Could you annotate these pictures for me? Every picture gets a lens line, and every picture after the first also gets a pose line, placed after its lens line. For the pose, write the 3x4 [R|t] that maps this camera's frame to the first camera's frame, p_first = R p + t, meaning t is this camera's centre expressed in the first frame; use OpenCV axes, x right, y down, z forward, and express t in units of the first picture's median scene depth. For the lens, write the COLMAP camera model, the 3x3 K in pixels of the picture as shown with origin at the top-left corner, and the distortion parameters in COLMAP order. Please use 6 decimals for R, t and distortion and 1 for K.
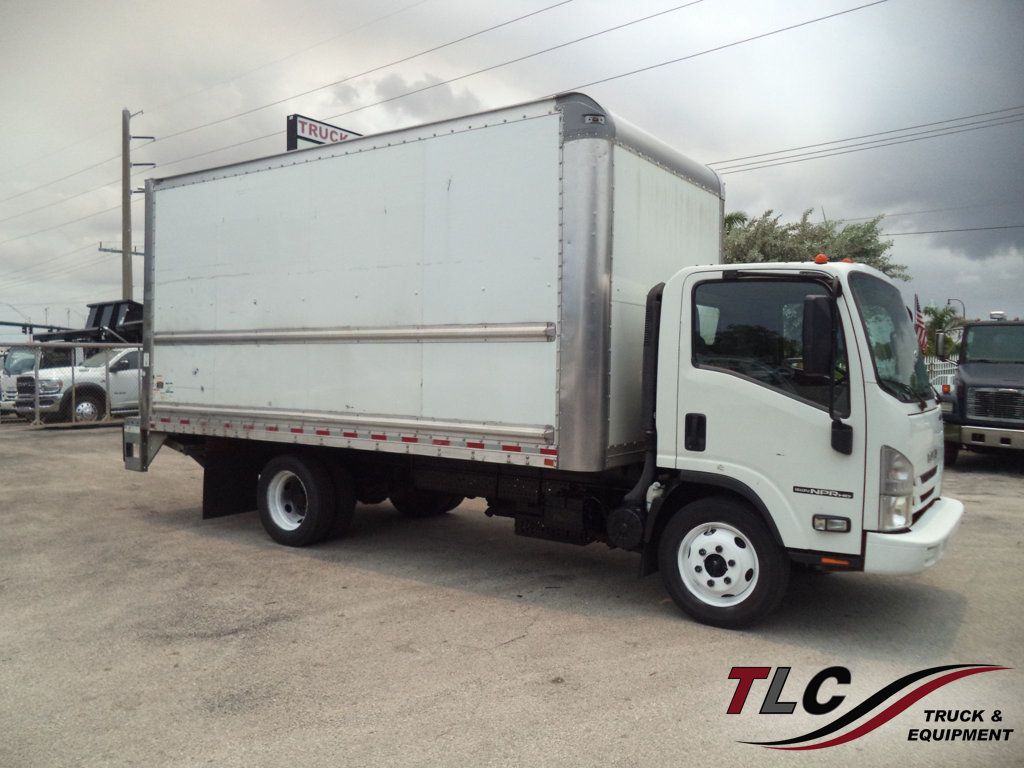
lens RADIAL K [[818.5, 0, 510.1], [0, 818.5, 386.4], [0, 0, 1]] dist [0.000390, -0.040934]
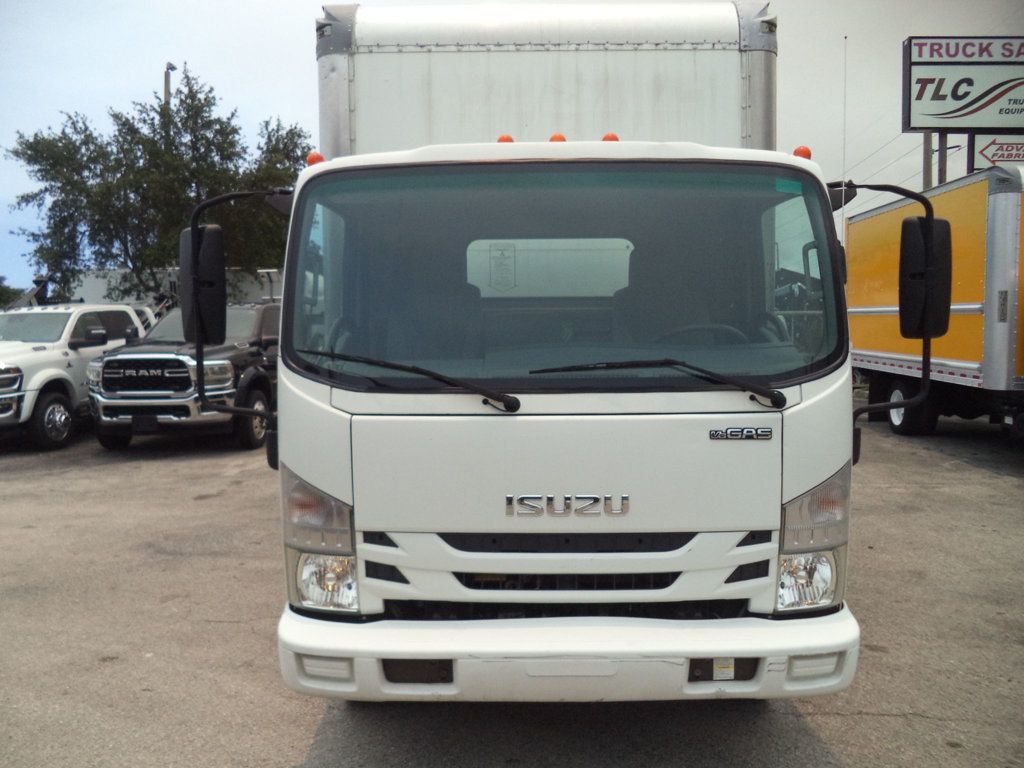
lens RADIAL K [[820.0, 0, 507.3], [0, 820.0, 382.9], [0, 0, 1]] dist [-0.011029, -0.001872]
pose [[0.550498, 0.034664, -0.834116, 0.874803], [-0.006348, 0.999283, 0.037338, -0.007149], [0.834812, -0.015259, 0.550323, 0.675421]]
